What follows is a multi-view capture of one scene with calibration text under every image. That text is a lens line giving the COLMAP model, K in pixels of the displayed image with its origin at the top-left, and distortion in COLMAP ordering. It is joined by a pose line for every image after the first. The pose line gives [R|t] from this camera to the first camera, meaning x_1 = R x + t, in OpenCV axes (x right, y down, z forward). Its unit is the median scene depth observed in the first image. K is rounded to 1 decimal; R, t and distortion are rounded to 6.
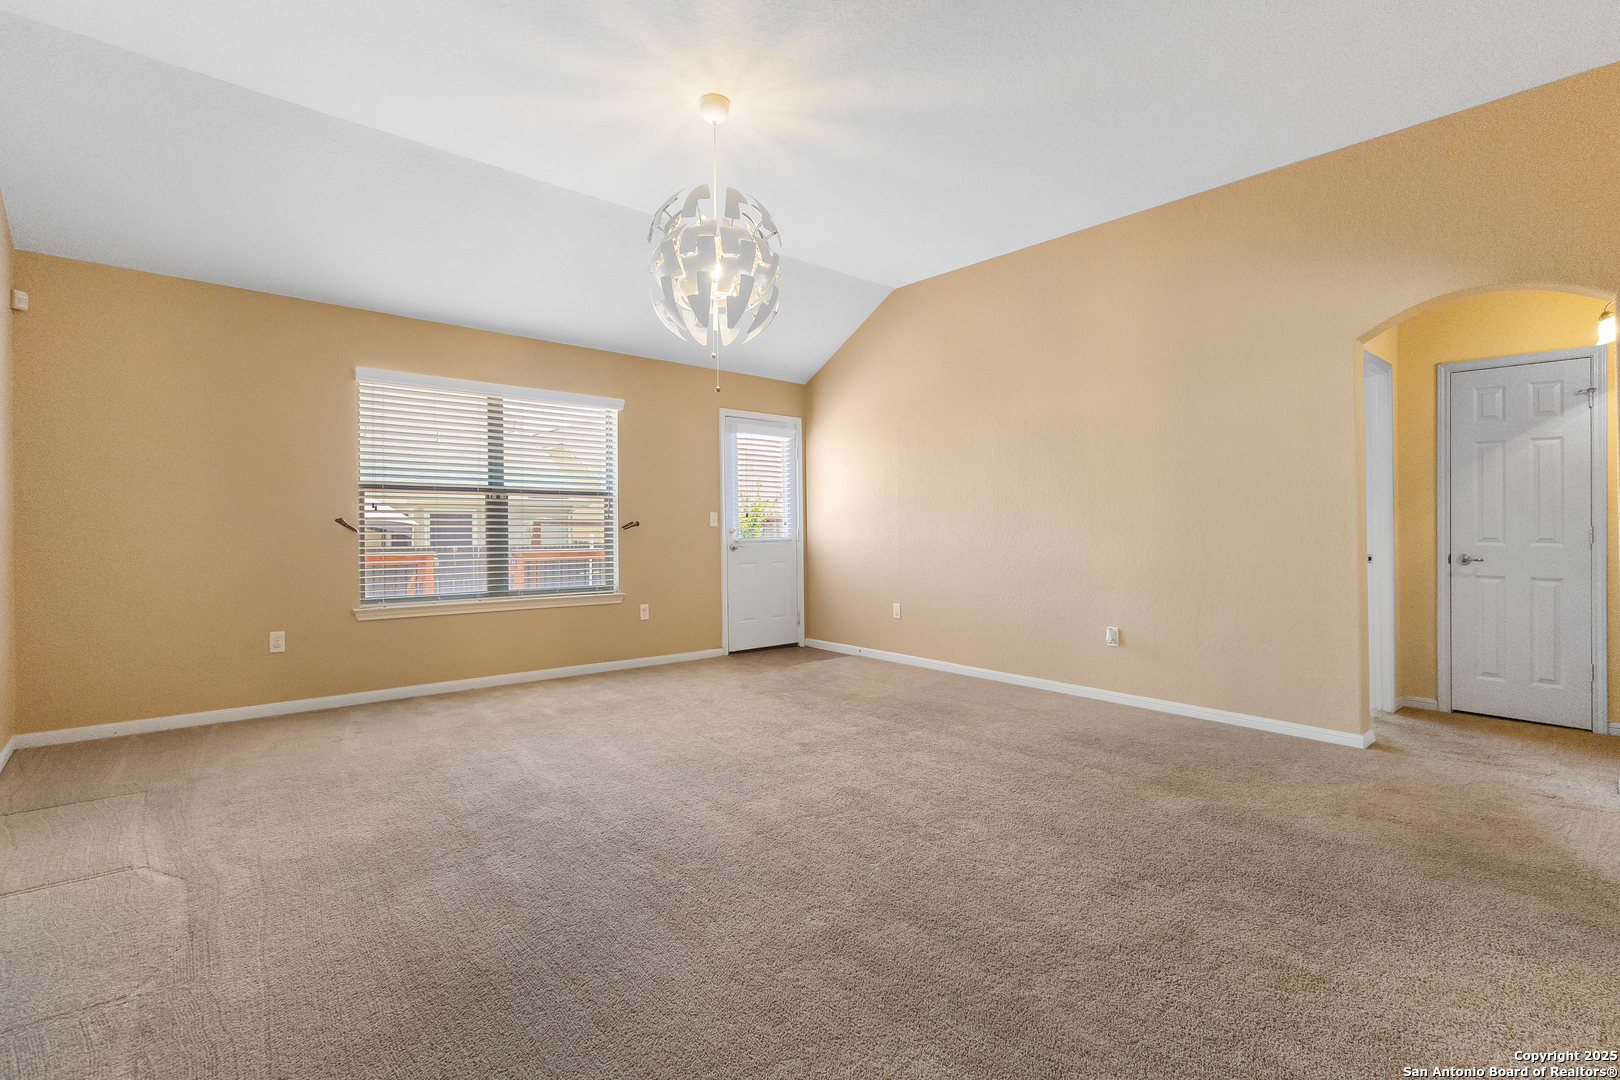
lens RADIAL K [[756.0, 0, 808.3], [0, 756.0, 533.6], [0, 0, 1]] dist [0.001337, -0.000571]
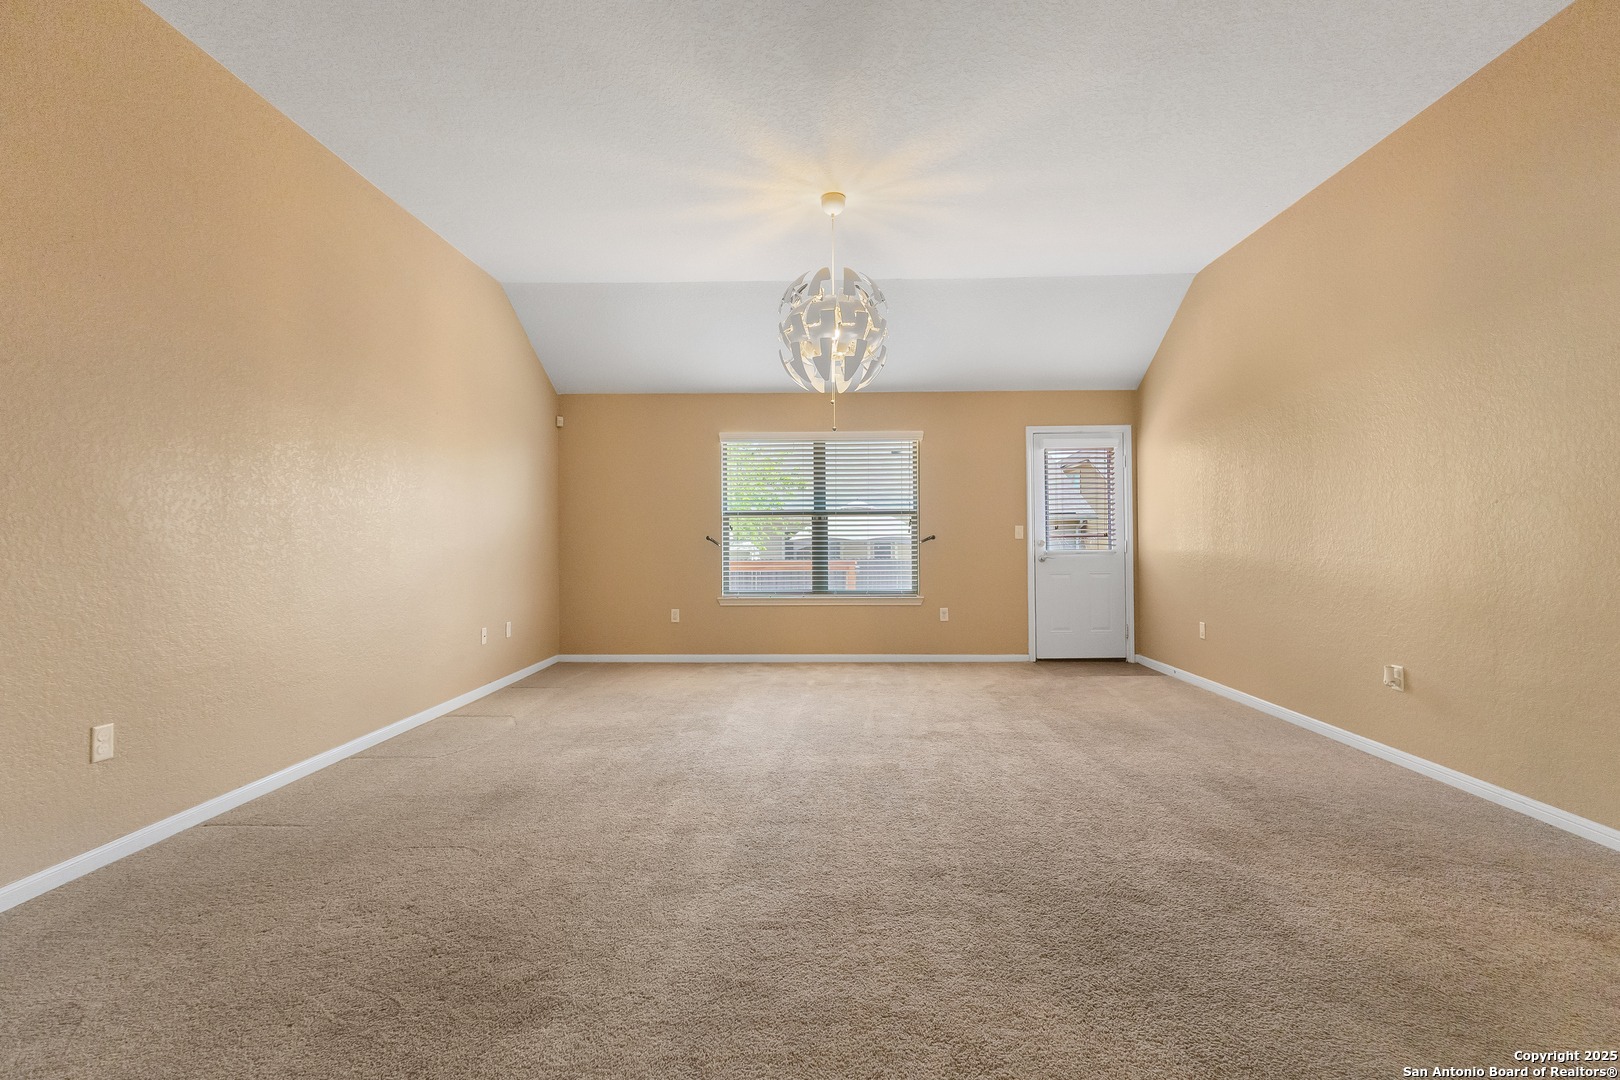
lens RADIAL K [[756.0, 0, 848.3], [0, 756.0, 541.0], [0, 0, 1]] dist [0.001337, -0.000571]
pose [[0.746442, -0.007777, -0.665405, 0.527155], [0.002993, 0.999961, -0.008330, 0.002349], [0.665444, 0.004226, 0.746436, 0.061271]]
